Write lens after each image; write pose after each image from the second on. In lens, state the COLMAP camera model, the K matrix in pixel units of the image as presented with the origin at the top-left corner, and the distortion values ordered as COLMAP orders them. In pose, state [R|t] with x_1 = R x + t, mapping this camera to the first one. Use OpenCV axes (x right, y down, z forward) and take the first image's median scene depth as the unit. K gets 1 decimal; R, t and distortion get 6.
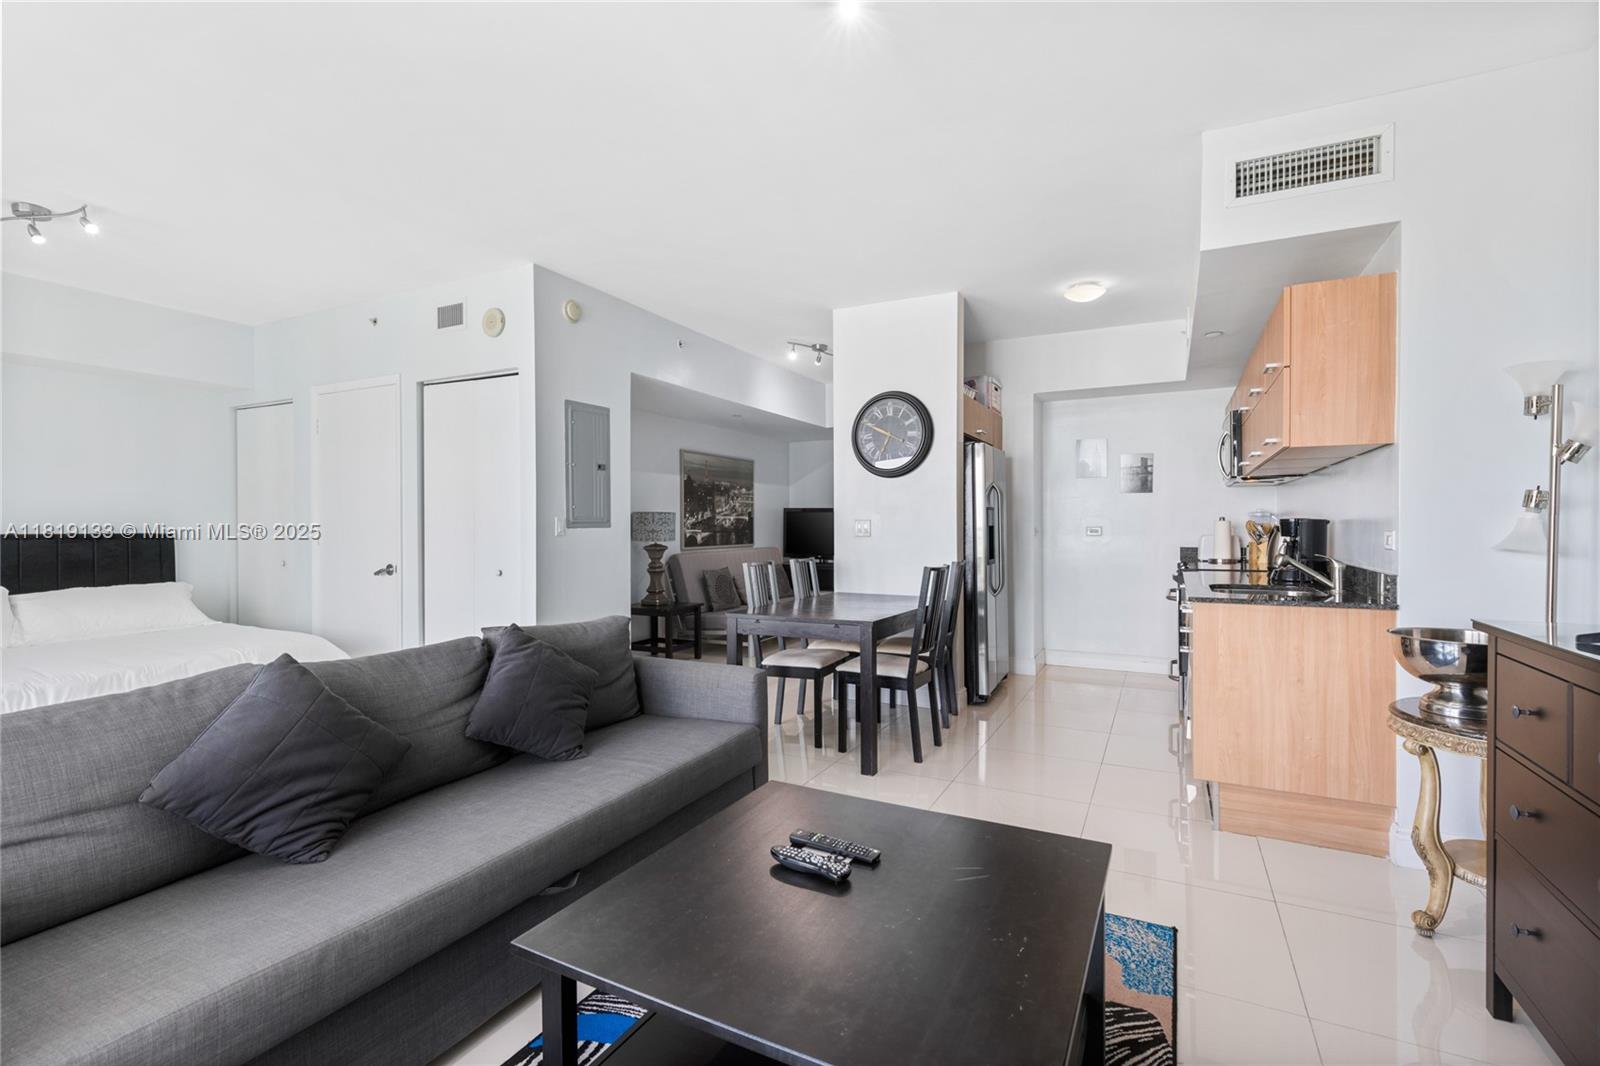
lens RADIAL K [[719.9, 0, 808.9], [0, 719.9, 529.2], [0, 0, 1]] dist [0.009646, -0.003992]
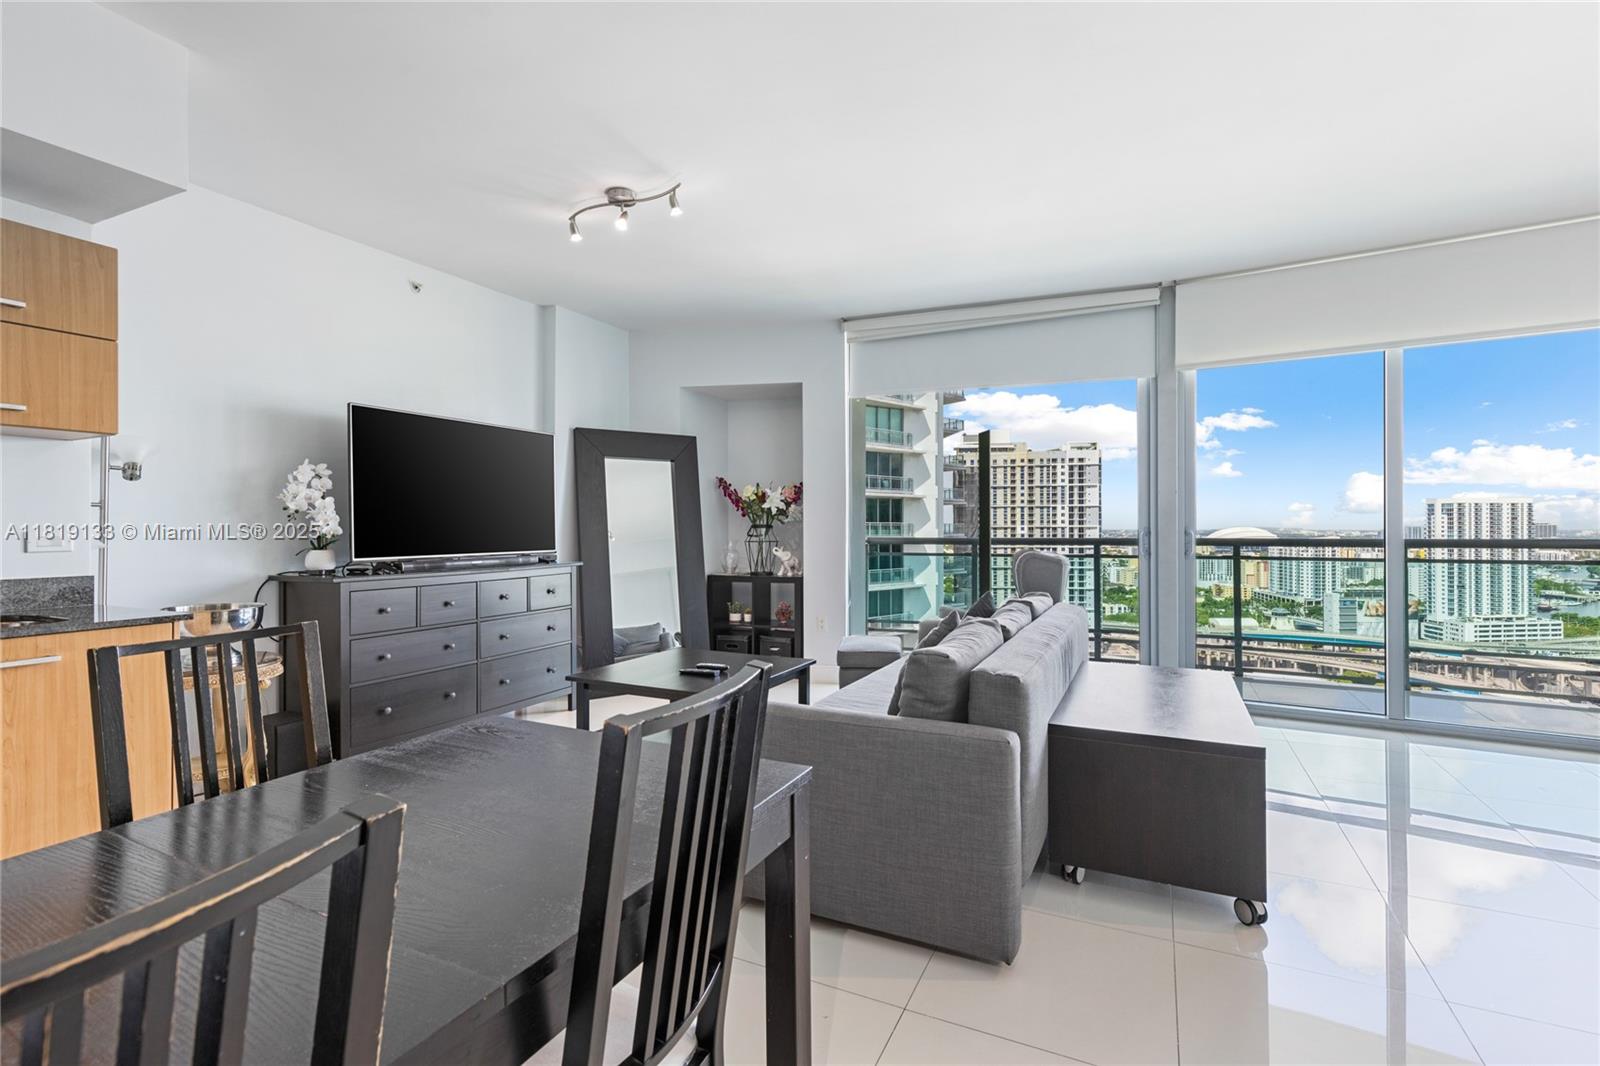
lens RADIAL K [[719.9, 0, 795.9], [0, 719.9, 520.7], [0, 0, 1]] dist [0.007423, -0.003547]
pose [[-0.999996, 0.002680, 0.000440, -0.088423], [0.002678, 0.999993, -0.002570, -0.001671], [-0.000446, -0.002569, -0.999997, 1.061623]]
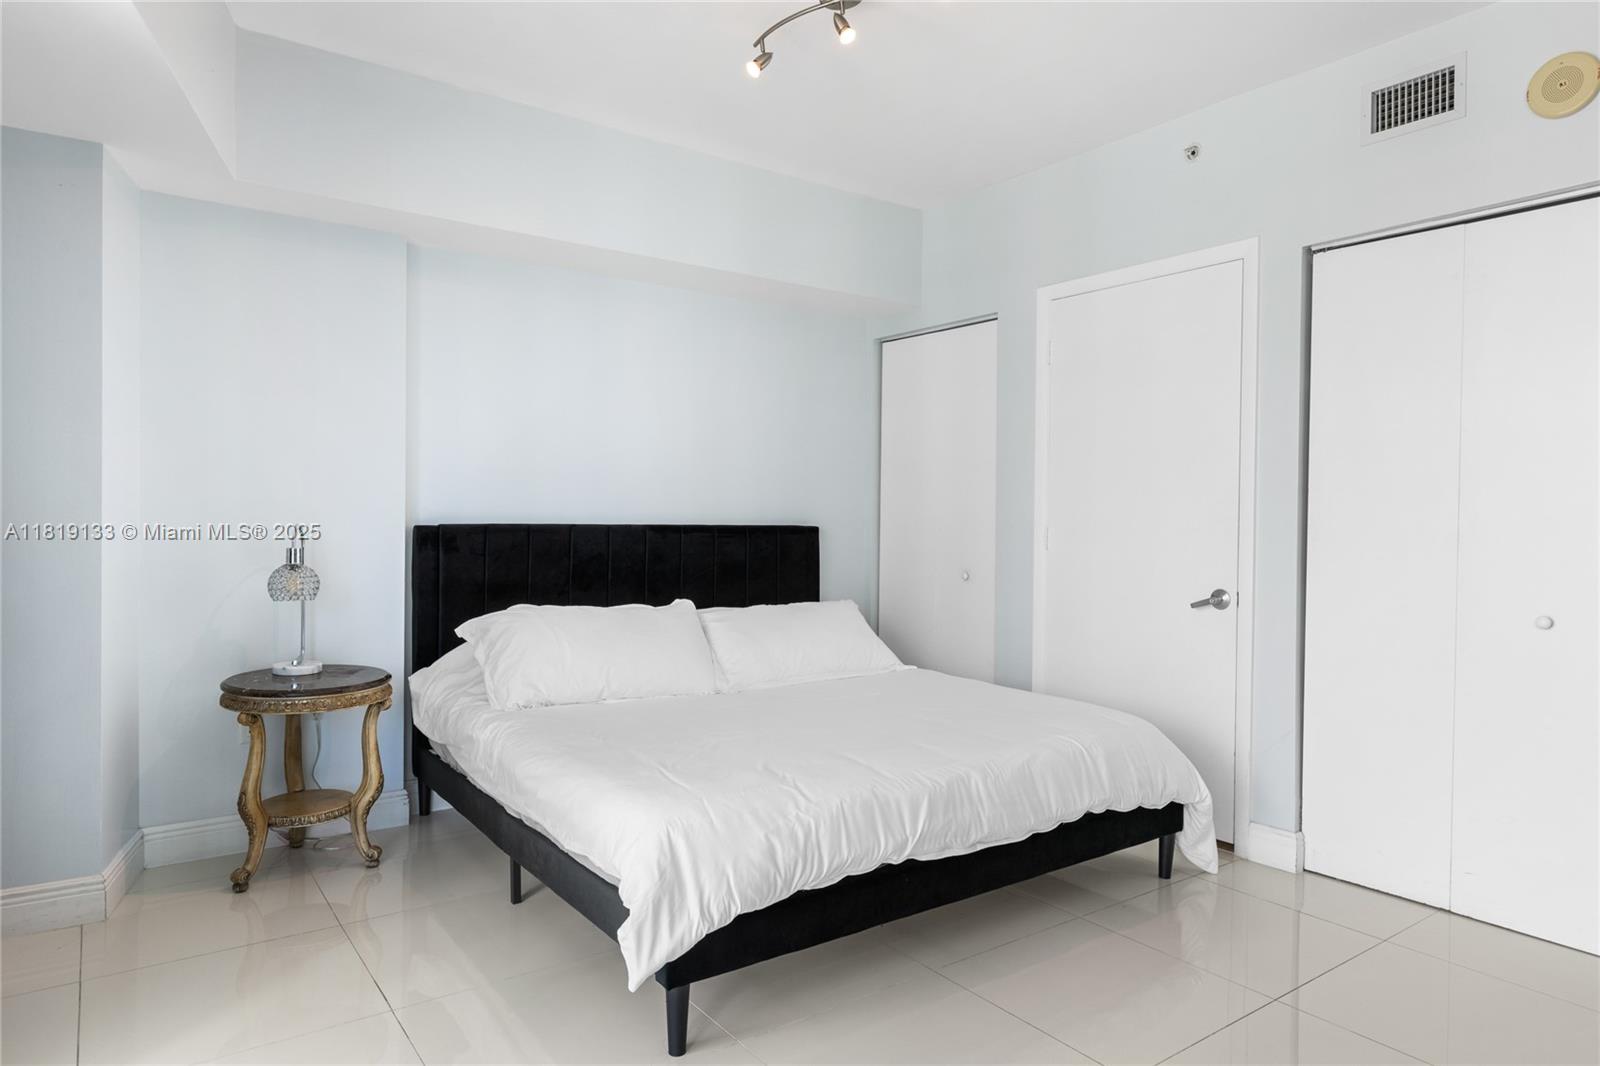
lens RADIAL K [[968.9, 0, 804.0], [0, 968.9, 527.9], [0, 0, 1]] dist [0.002631, -0.002484]
pose [[0.887922, 0.016291, -0.459706, -0.520019], [-0.013846, 0.999866, 0.008689, 0.000103], [0.459786, -0.001350, 0.888029, 0.196466]]
